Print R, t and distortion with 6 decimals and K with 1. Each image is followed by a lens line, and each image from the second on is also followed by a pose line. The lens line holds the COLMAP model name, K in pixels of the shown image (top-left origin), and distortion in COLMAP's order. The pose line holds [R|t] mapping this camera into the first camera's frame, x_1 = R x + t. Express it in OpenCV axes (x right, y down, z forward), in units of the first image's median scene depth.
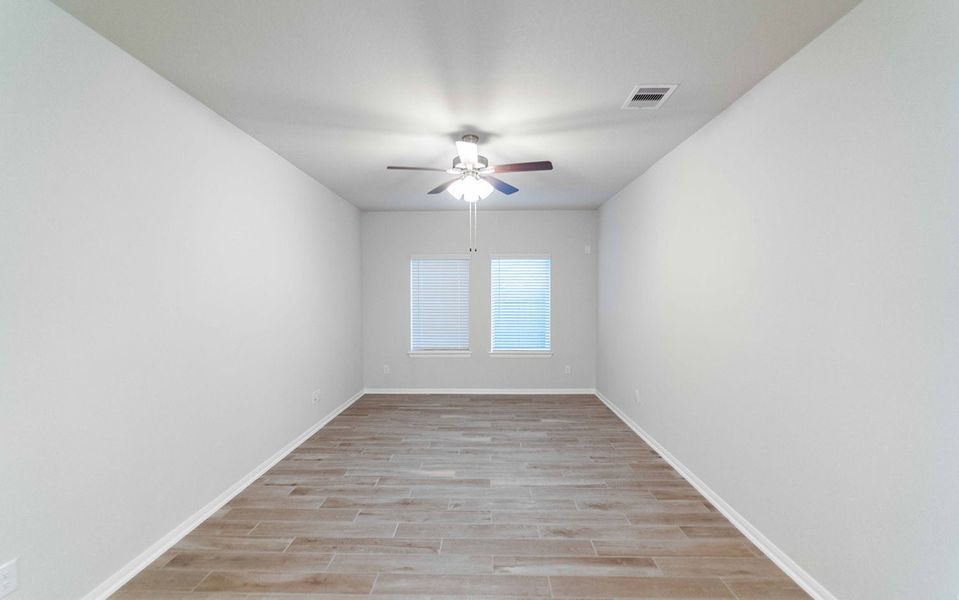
lens RADIAL K [[385.6, 0, 482.2], [0, 385.6, 298.1], [0, 0, 1]] dist [0.001805, -0.000458]
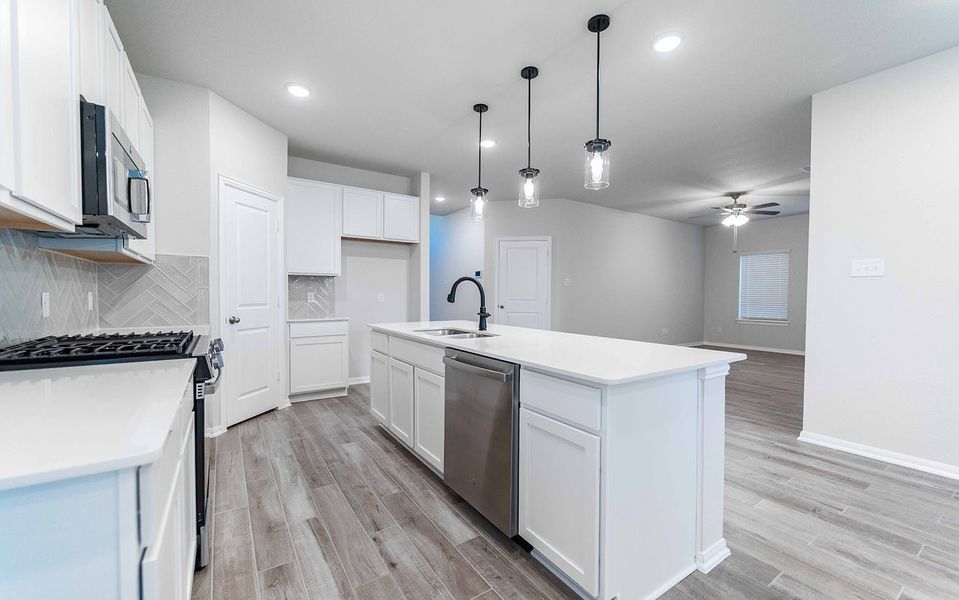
lens RADIAL K [[385.6, 0, 479.1], [0, 385.6, 301.3], [0, 0, 1]] dist [0.001805, -0.000458]
pose [[0.571918, 0.017366, -0.820127, 1.030040], [-0.005894, 0.999837, 0.017062, 0.118790], [0.820290, -0.004924, 0.571927, -1.445984]]
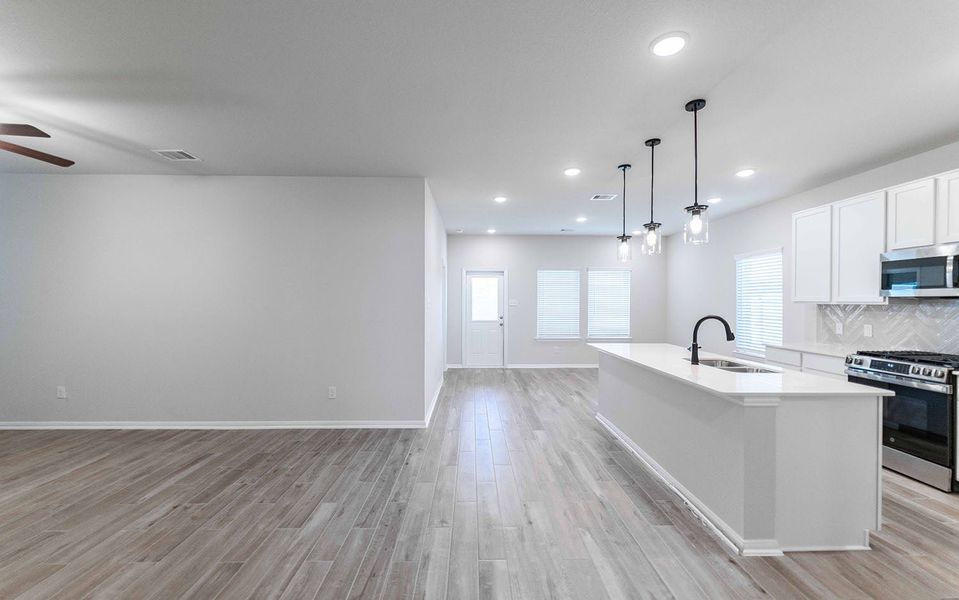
lens RADIAL K [[385.6, 0, 478.2], [0, 385.6, 302.6], [0, 0, 1]] dist [0.001805, -0.000458]
pose [[-0.043369, 0.003383, 0.999053, -1.060238], [-0.000592, 0.999994, -0.003412, 0.036729], [-0.999059, -0.000739, -0.043367, -0.061859]]
